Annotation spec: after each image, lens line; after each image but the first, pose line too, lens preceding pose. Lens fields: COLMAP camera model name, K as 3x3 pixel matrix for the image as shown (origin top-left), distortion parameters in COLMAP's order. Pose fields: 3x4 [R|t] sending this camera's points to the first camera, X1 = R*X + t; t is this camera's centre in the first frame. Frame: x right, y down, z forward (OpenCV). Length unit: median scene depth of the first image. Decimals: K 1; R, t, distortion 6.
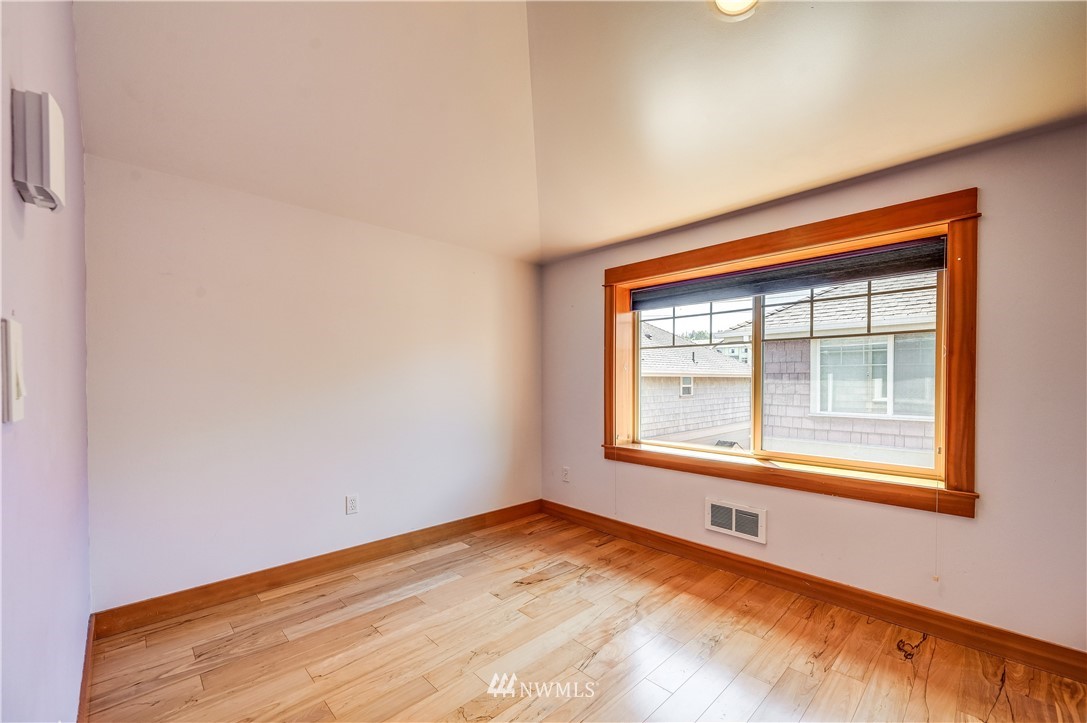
lens RADIAL K [[438.1, 0, 543.5], [0, 438.1, 391.6], [0, 0, 1]] dist [-0.015097, -0.000150]
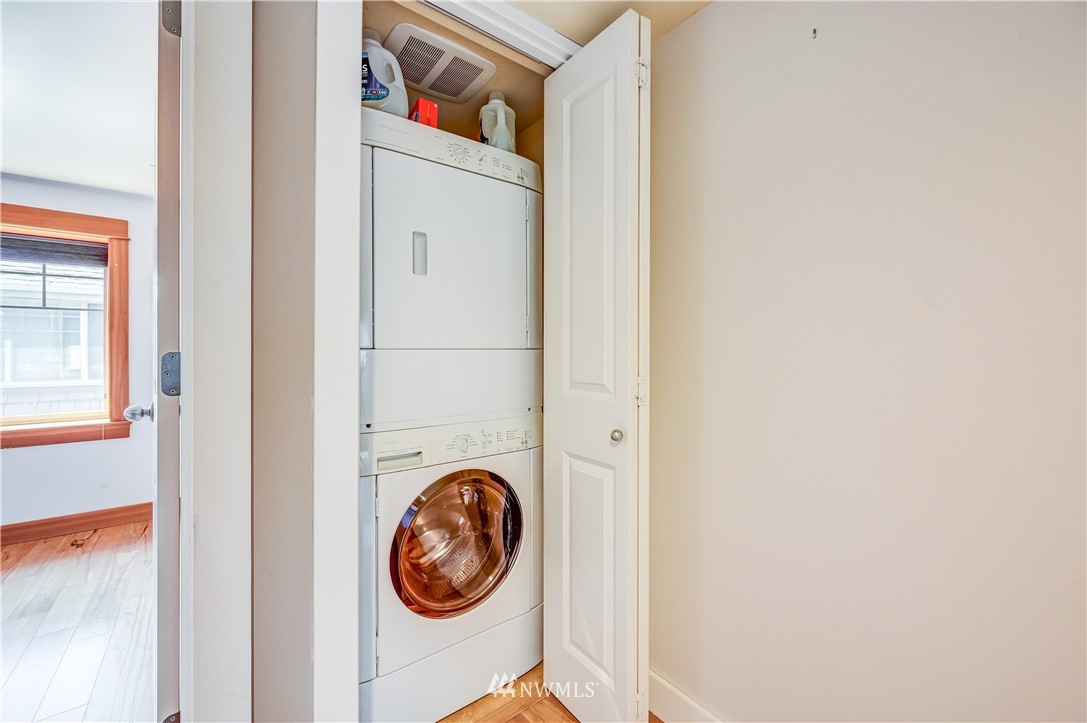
lens RADIAL K [[437.7, 0, 545.4], [0, 437.7, 339.7], [0, 0, 1]] dist [0.000277, 0.000015]
pose [[0.103850, 0.008926, 0.994553, -0.354246], [0.033080, 0.999375, -0.012424, 0.015968], [-0.994043, 0.034190, 0.103490, -0.576187]]
